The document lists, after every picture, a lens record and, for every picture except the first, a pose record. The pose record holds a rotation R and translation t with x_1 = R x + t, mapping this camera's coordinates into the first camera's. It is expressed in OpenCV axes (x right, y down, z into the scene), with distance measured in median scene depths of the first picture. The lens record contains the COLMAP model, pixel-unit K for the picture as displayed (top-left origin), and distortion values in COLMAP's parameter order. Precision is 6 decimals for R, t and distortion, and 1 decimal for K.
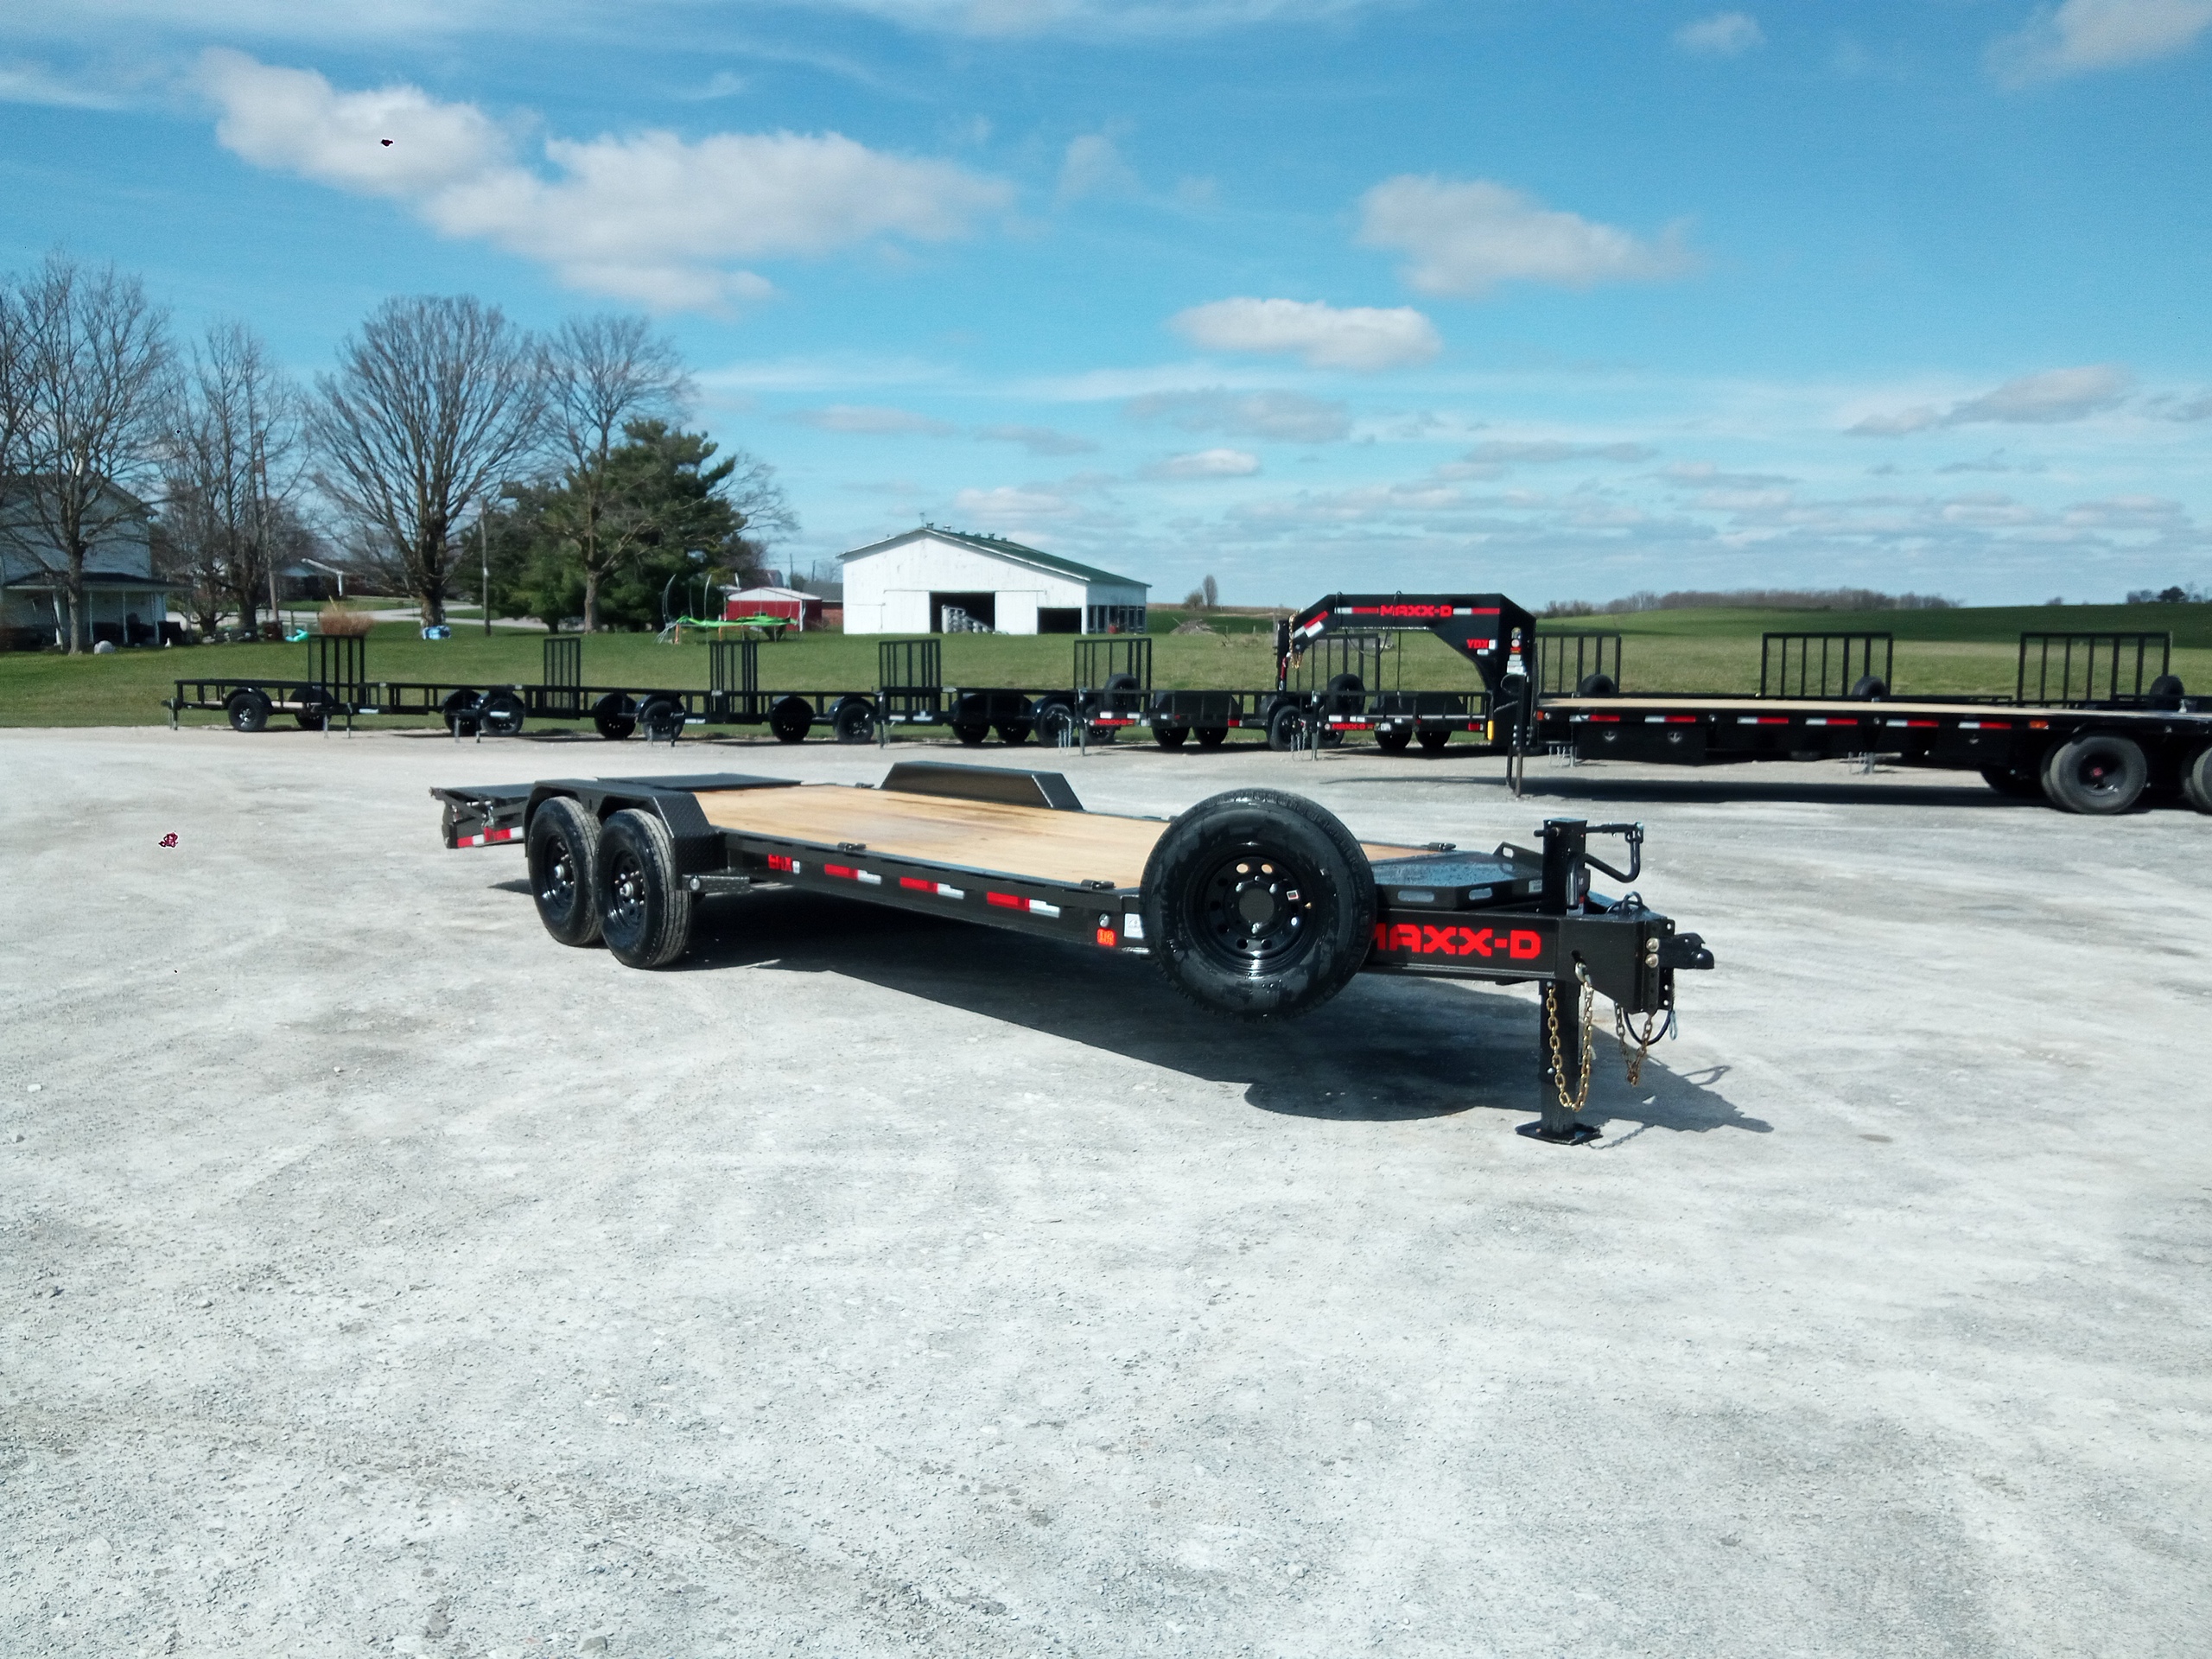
lens RADIAL K [[1737.4, 0, 1048.2], [0, 1737.4, 915.8], [0, 0, 1]] dist [0.089016, -0.161853]
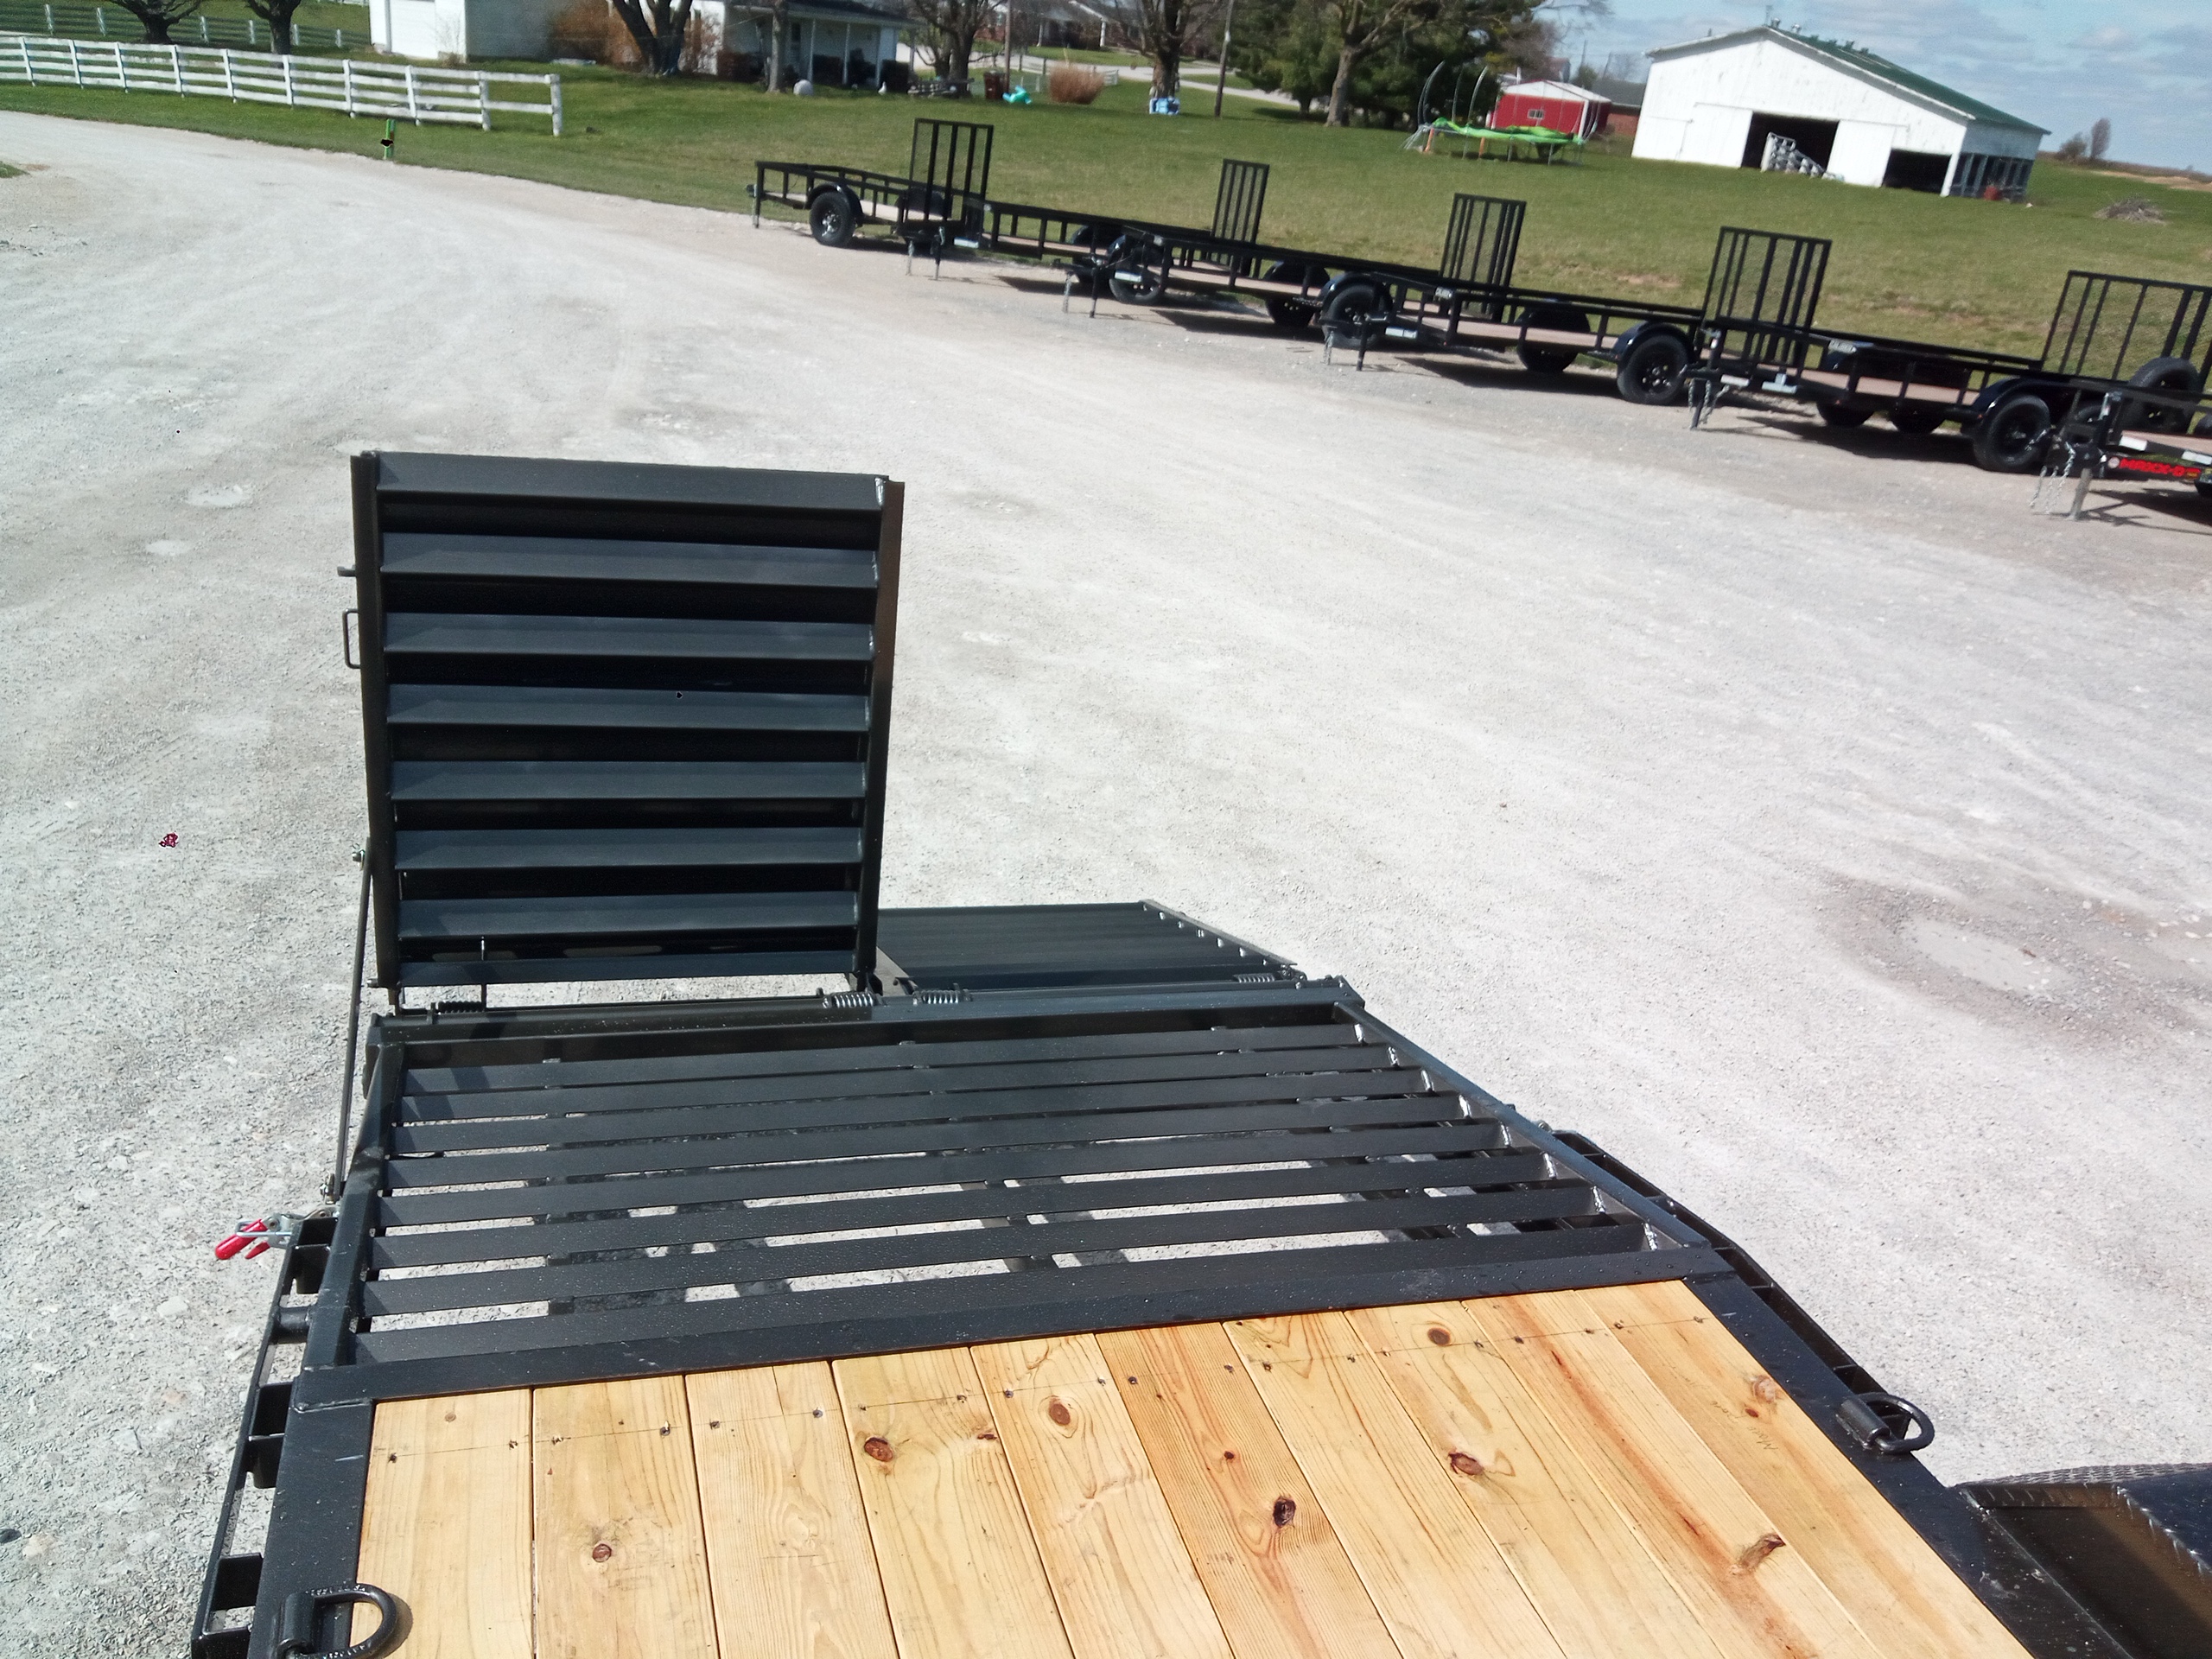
lens RADIAL K [[1764.6, 0, 1106.0], [0, 1764.6, 829.5], [0, 0, 1]] dist [-0.002364, 0.012515]
pose [[0.922547, 0.235381, -0.305783, -0.025141], [-0.162567, 0.955737, 0.245231, -0.031446], [0.349971, -0.176527, 0.919978, 0.135349]]
